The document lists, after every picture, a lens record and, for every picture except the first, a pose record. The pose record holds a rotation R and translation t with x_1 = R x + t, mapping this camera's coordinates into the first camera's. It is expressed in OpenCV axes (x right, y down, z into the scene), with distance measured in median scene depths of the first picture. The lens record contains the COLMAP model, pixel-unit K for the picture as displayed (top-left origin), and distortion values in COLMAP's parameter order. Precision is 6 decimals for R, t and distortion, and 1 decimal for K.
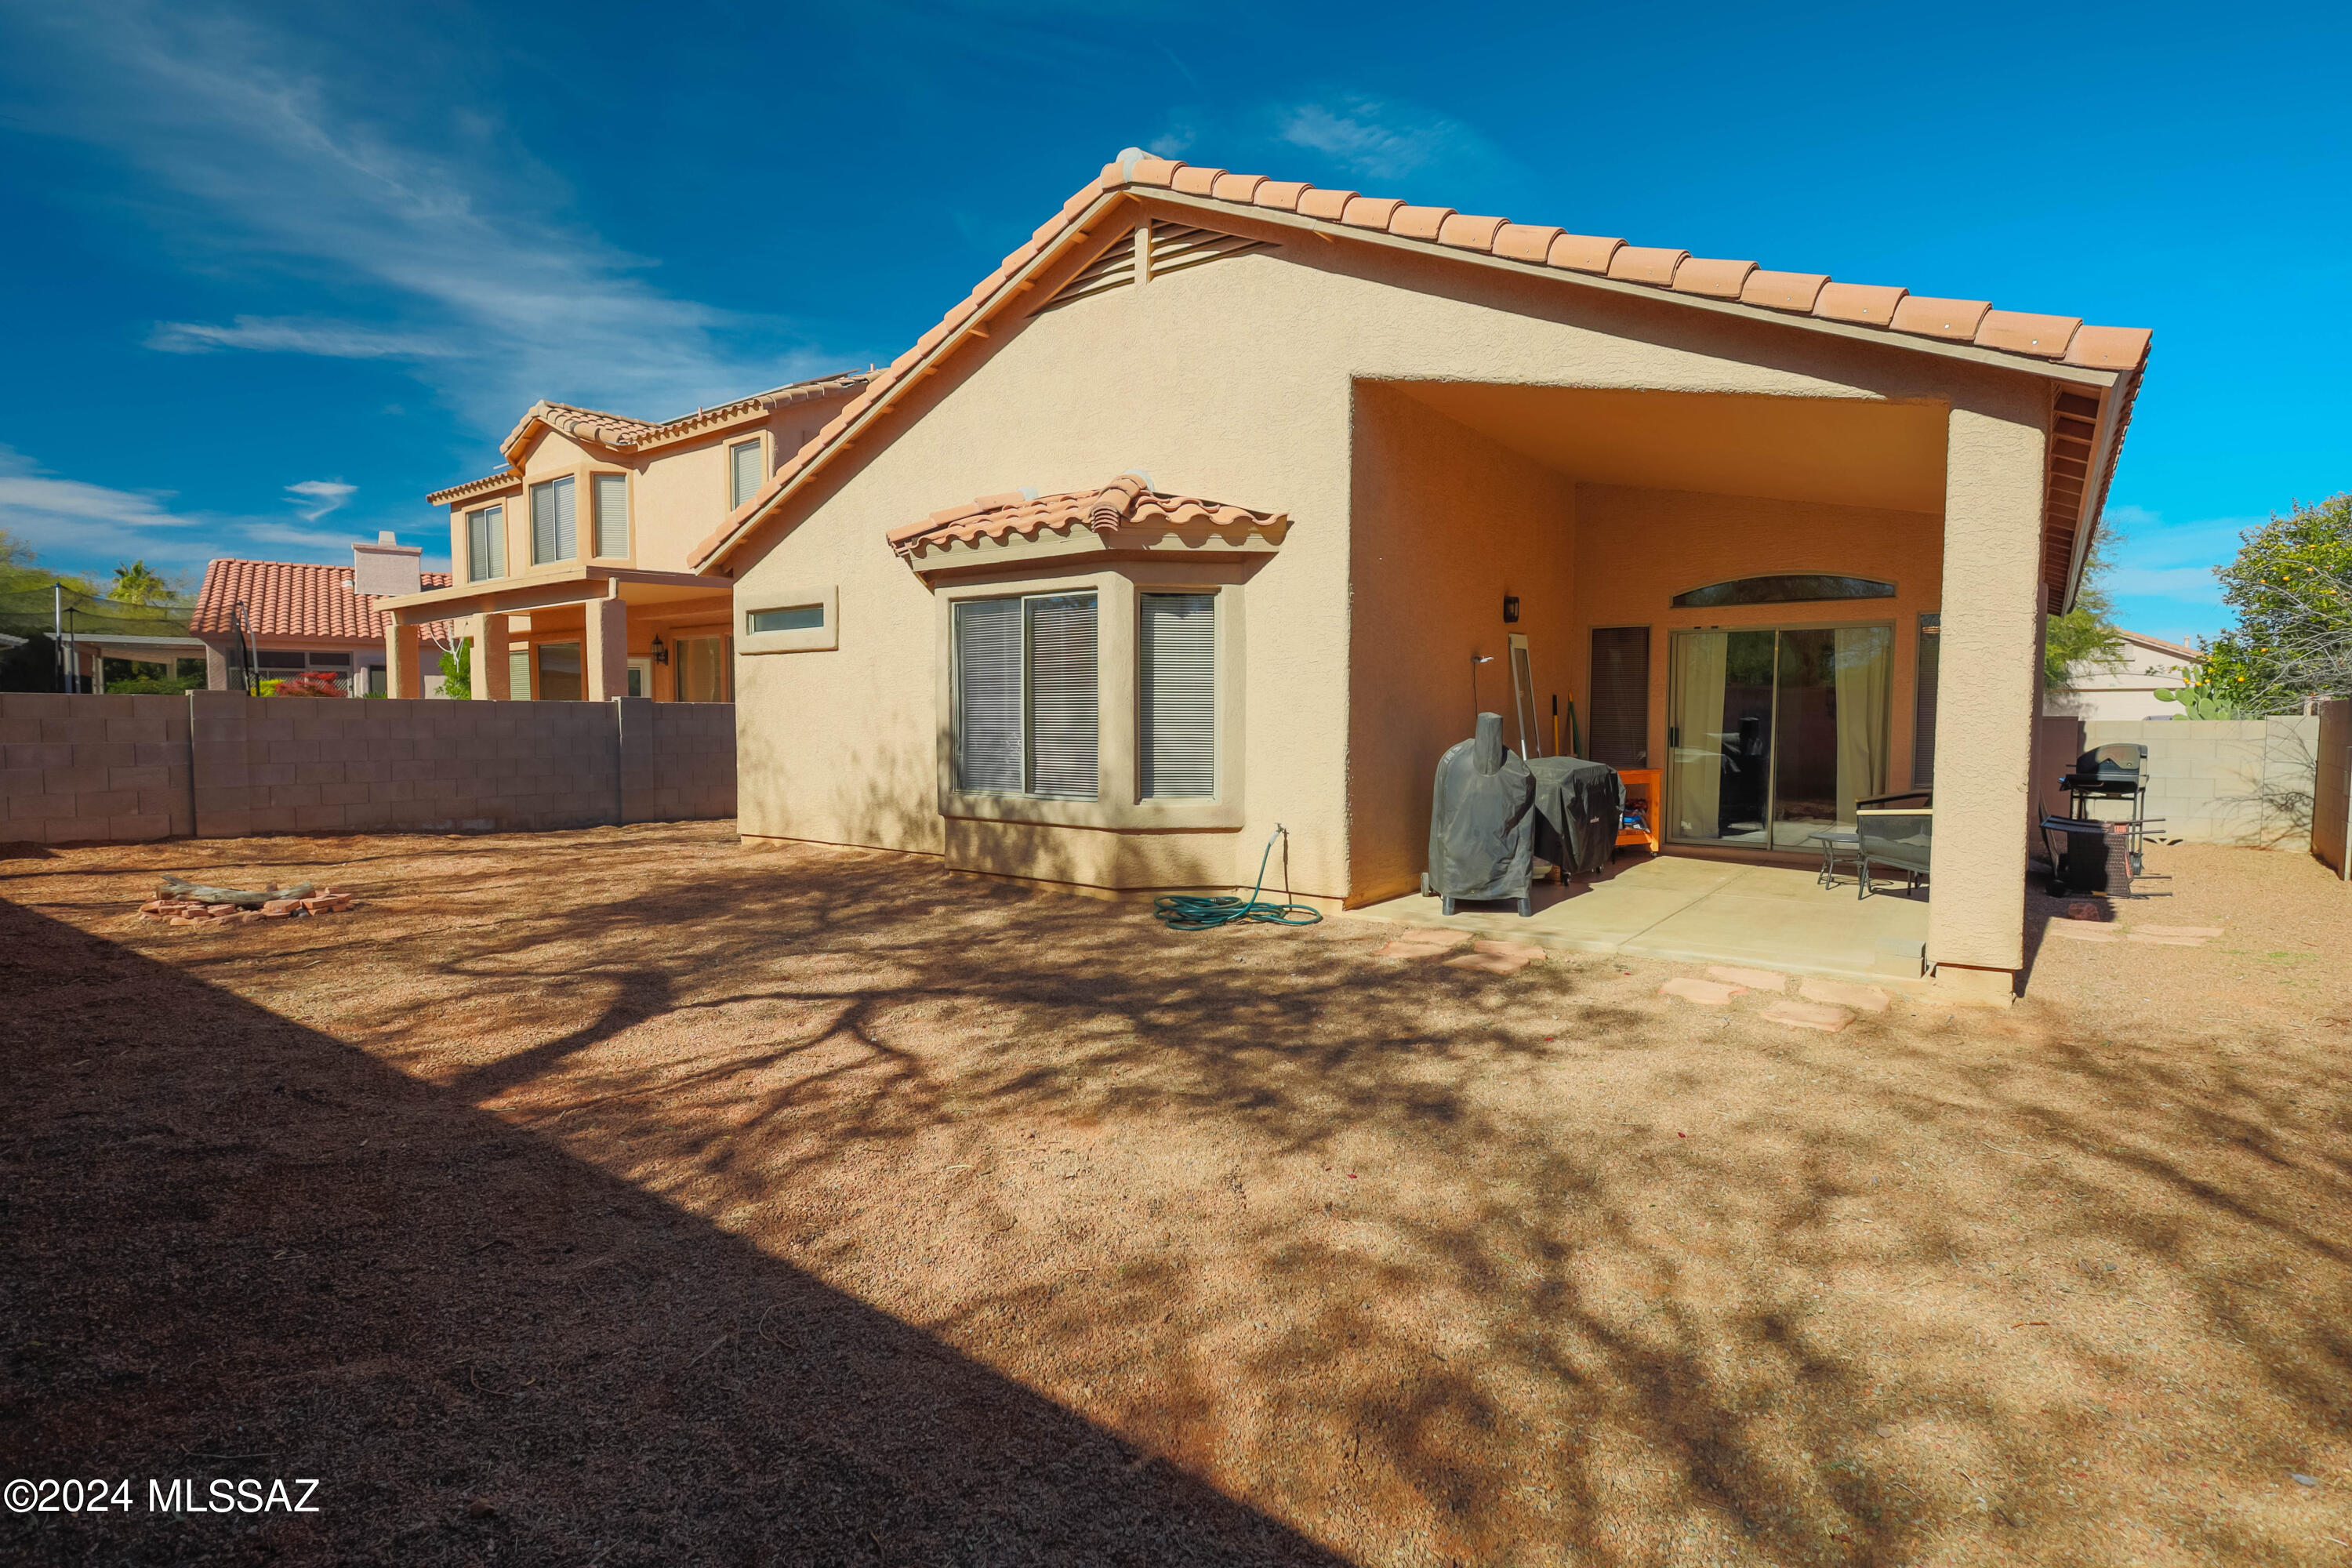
lens RADIAL K [[1160.6, 0, 1169.6], [0, 1160.6, 782.9], [0, 0, 1]] dist [-0.000156, -0.000914]
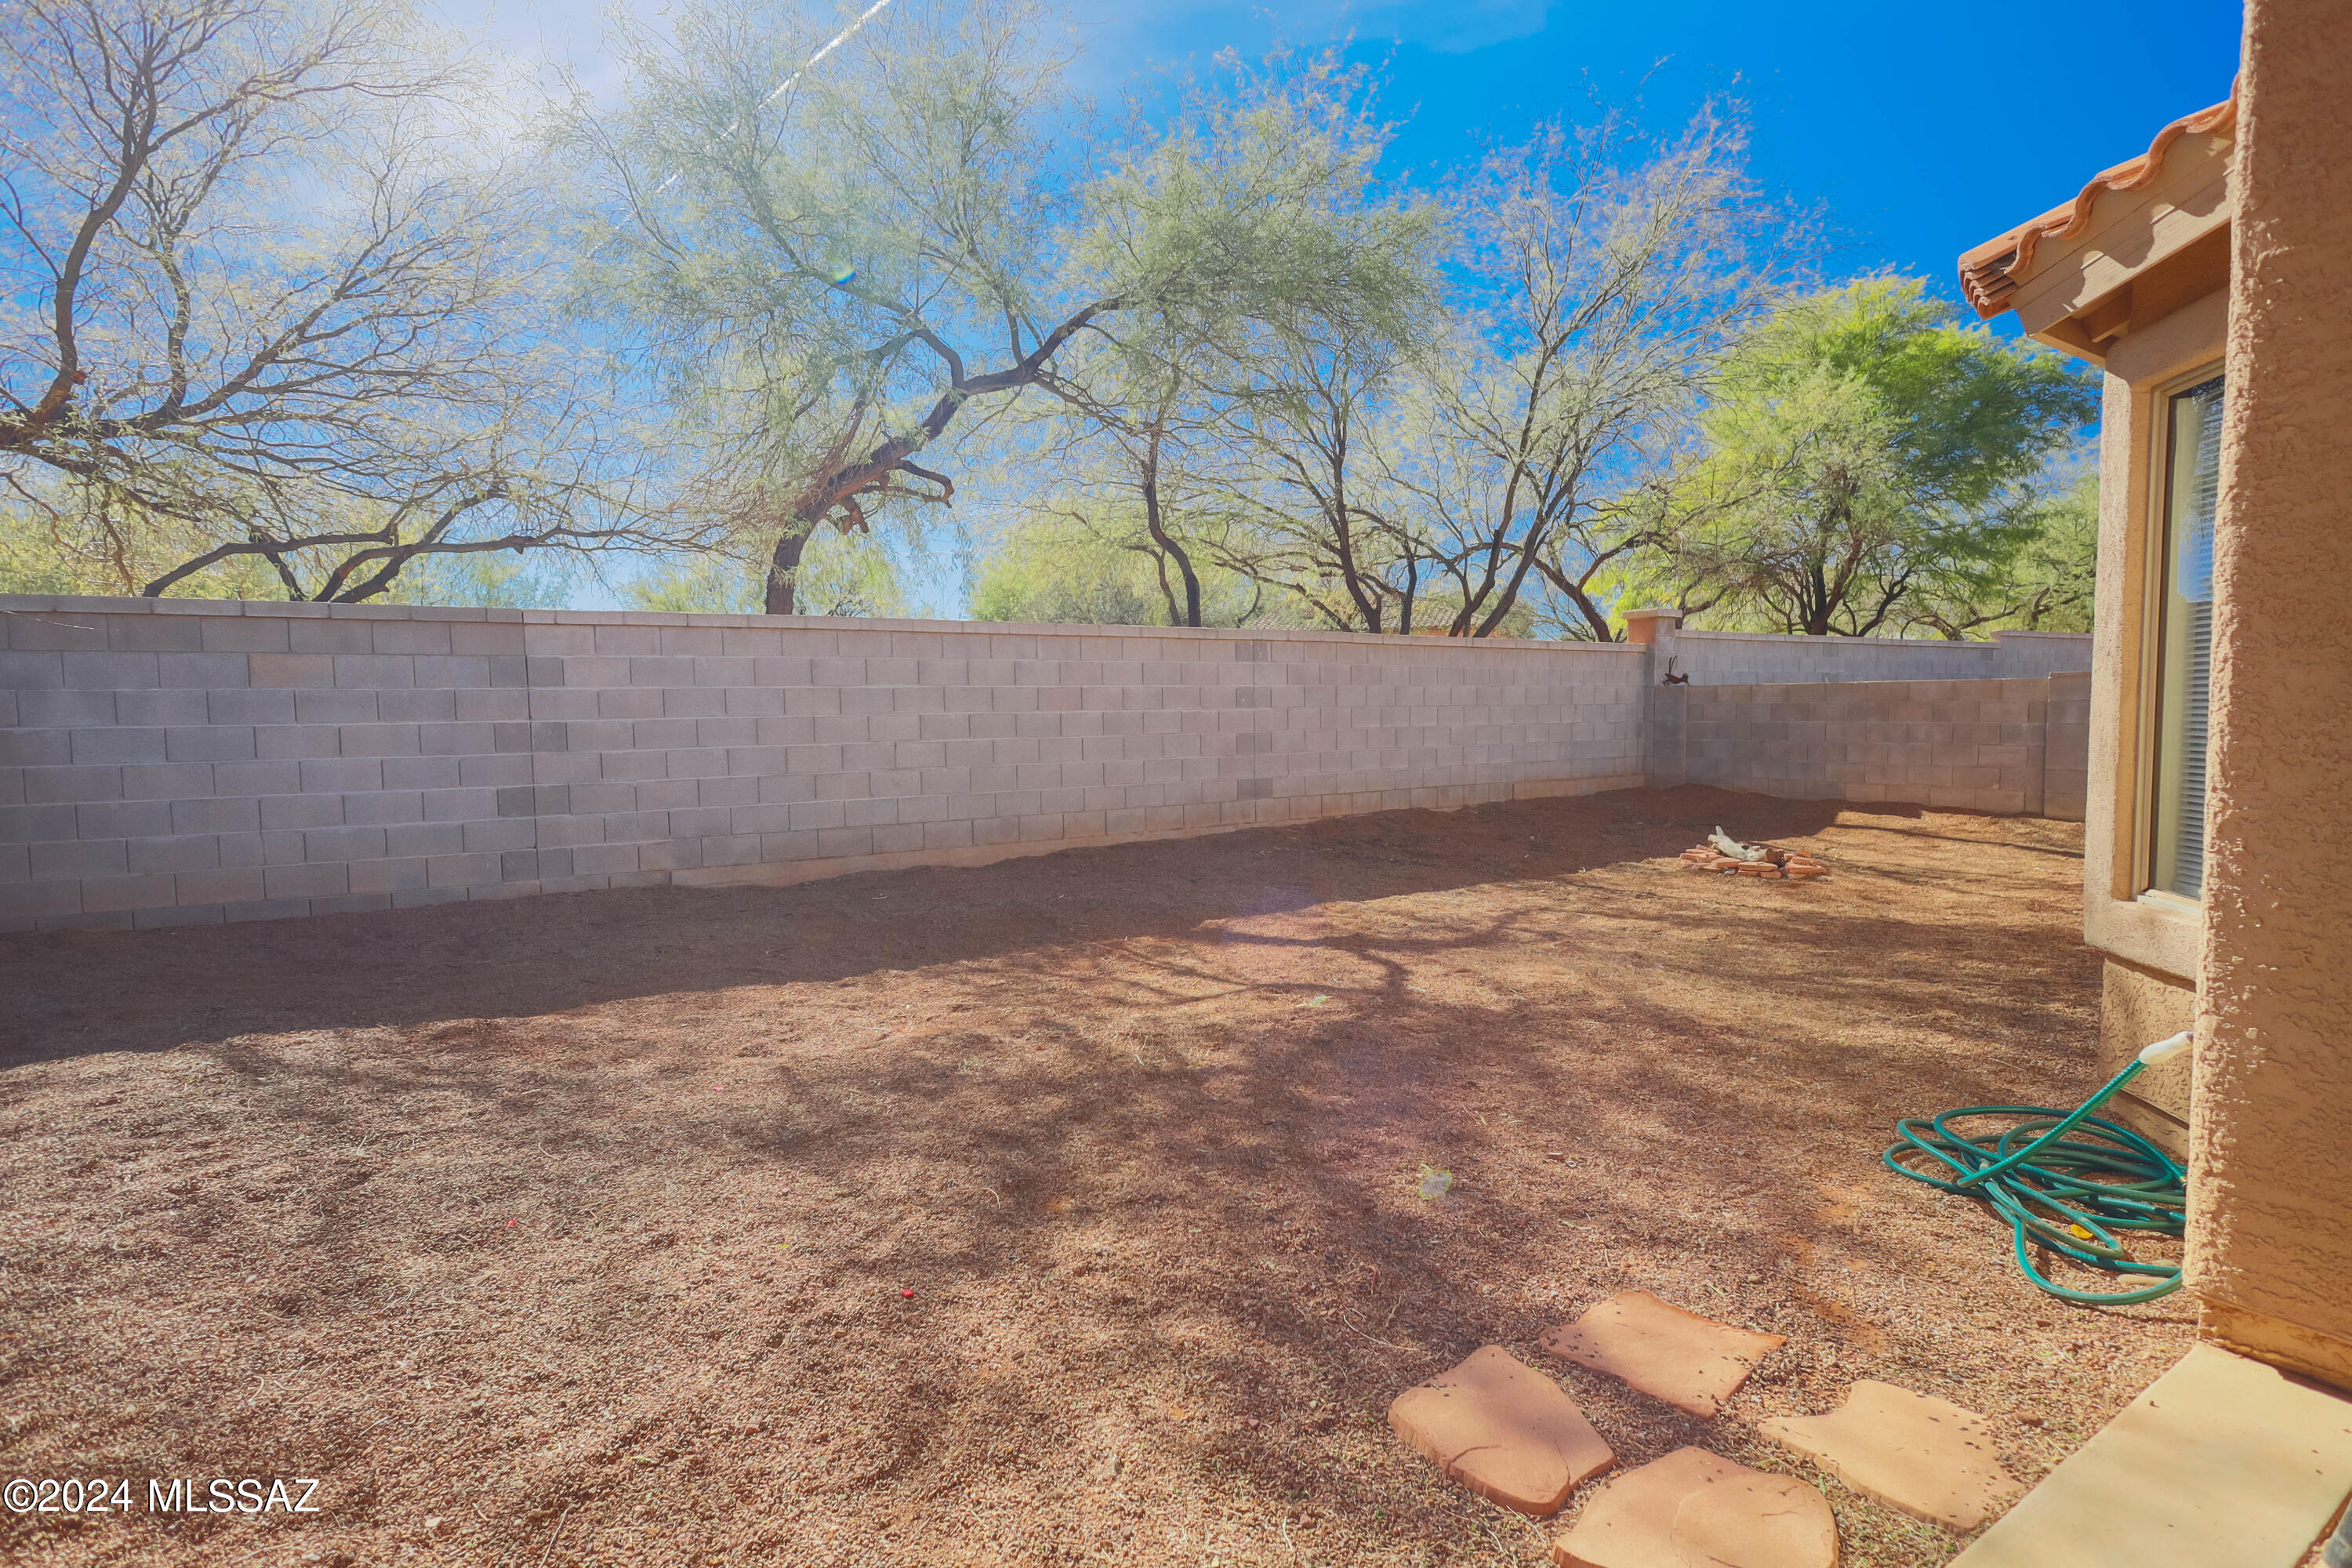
lens RADIAL K [[1160.6, 0, 1169.6], [0, 1160.6, 782.9], [0, 0, 1]] dist [-0.000156, -0.000914]
pose [[-0.336558, 0.062529, -0.939584, 0.513930], [-0.041783, 0.995819, 0.081238, -0.045626], [0.940735, 0.066600, -0.332538, 0.836509]]
